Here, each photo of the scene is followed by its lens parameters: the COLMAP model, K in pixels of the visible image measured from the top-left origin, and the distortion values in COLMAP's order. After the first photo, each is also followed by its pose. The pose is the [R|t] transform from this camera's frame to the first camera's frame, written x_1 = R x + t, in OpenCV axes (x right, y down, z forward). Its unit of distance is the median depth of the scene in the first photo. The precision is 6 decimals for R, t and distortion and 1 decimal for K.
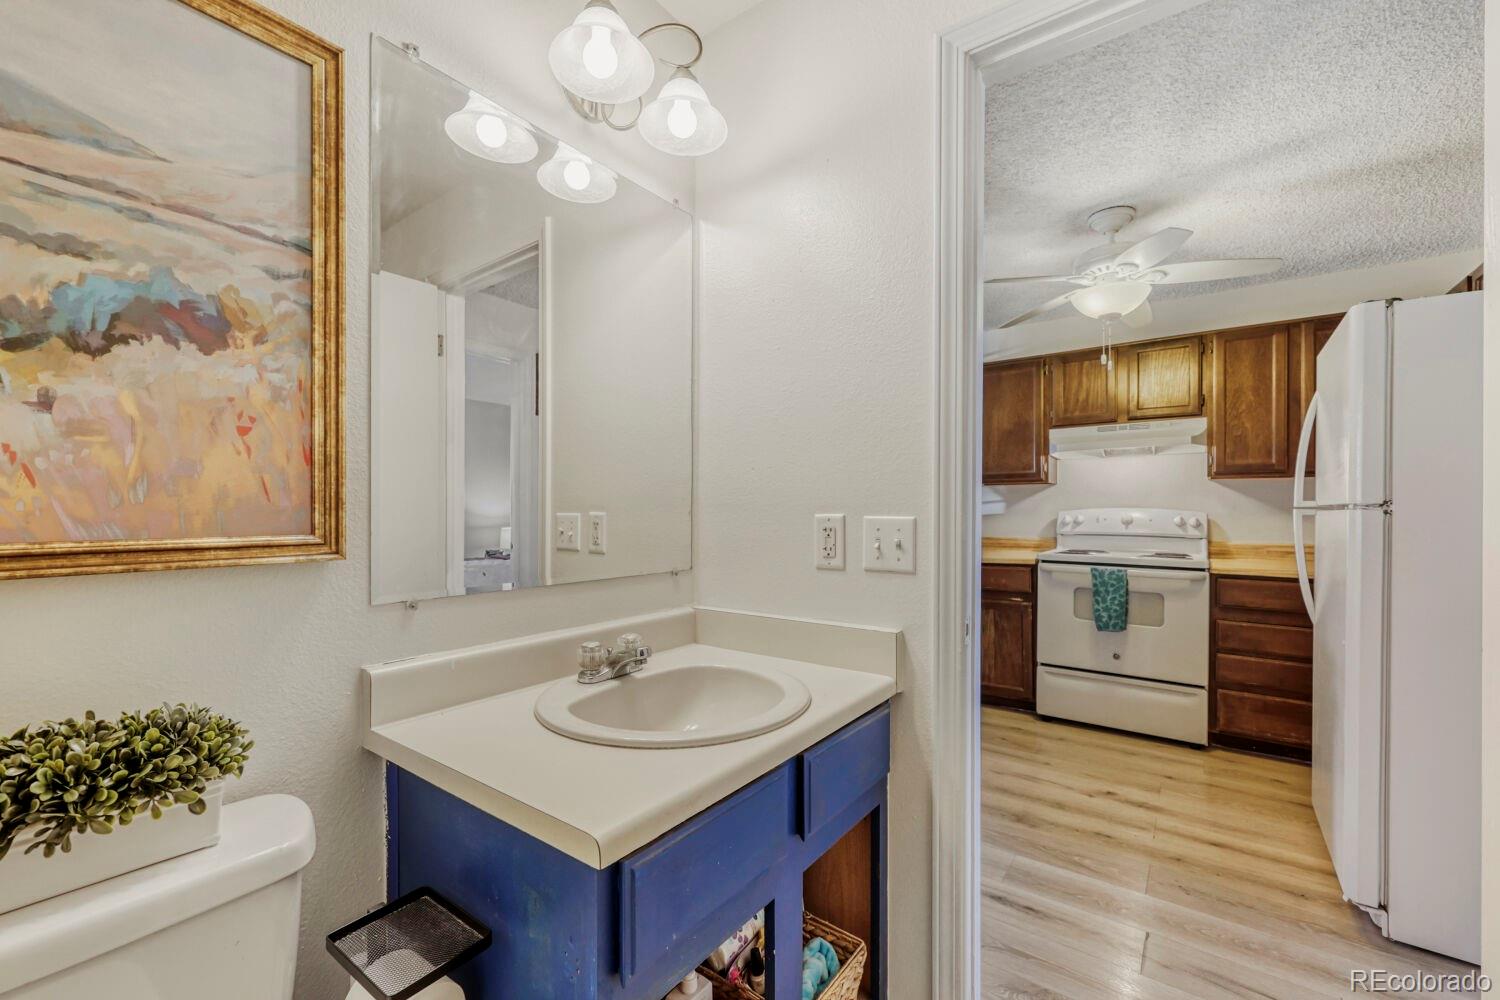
lens RADIAL K [[626.0, 0, 744.8], [0, 626.0, 507.8], [0, 0, 1]] dist [0.002089, -0.000733]
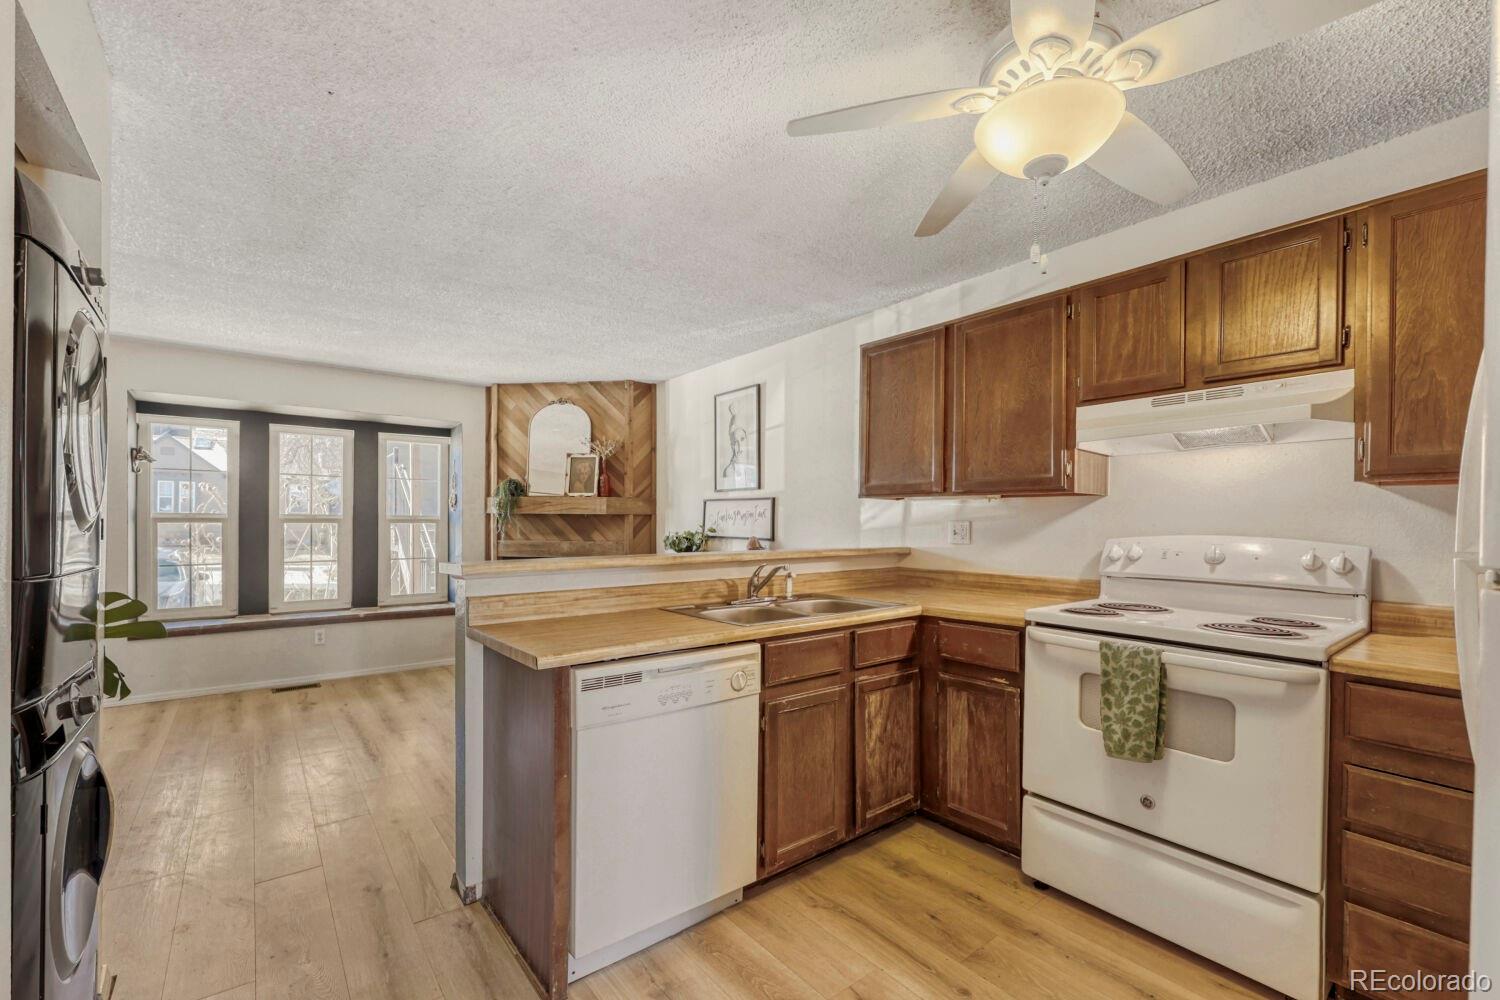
lens RADIAL K [[626.0, 0, 751.9], [0, 626.0, 521.4], [0, 0, 1]] dist [0.002089, -0.000733]
pose [[0.964095, 0.004946, -0.265513, 0.391236], [-0.003717, 0.999980, 0.005131, -0.016326], [0.265533, -0.003960, 0.964094, 0.356440]]
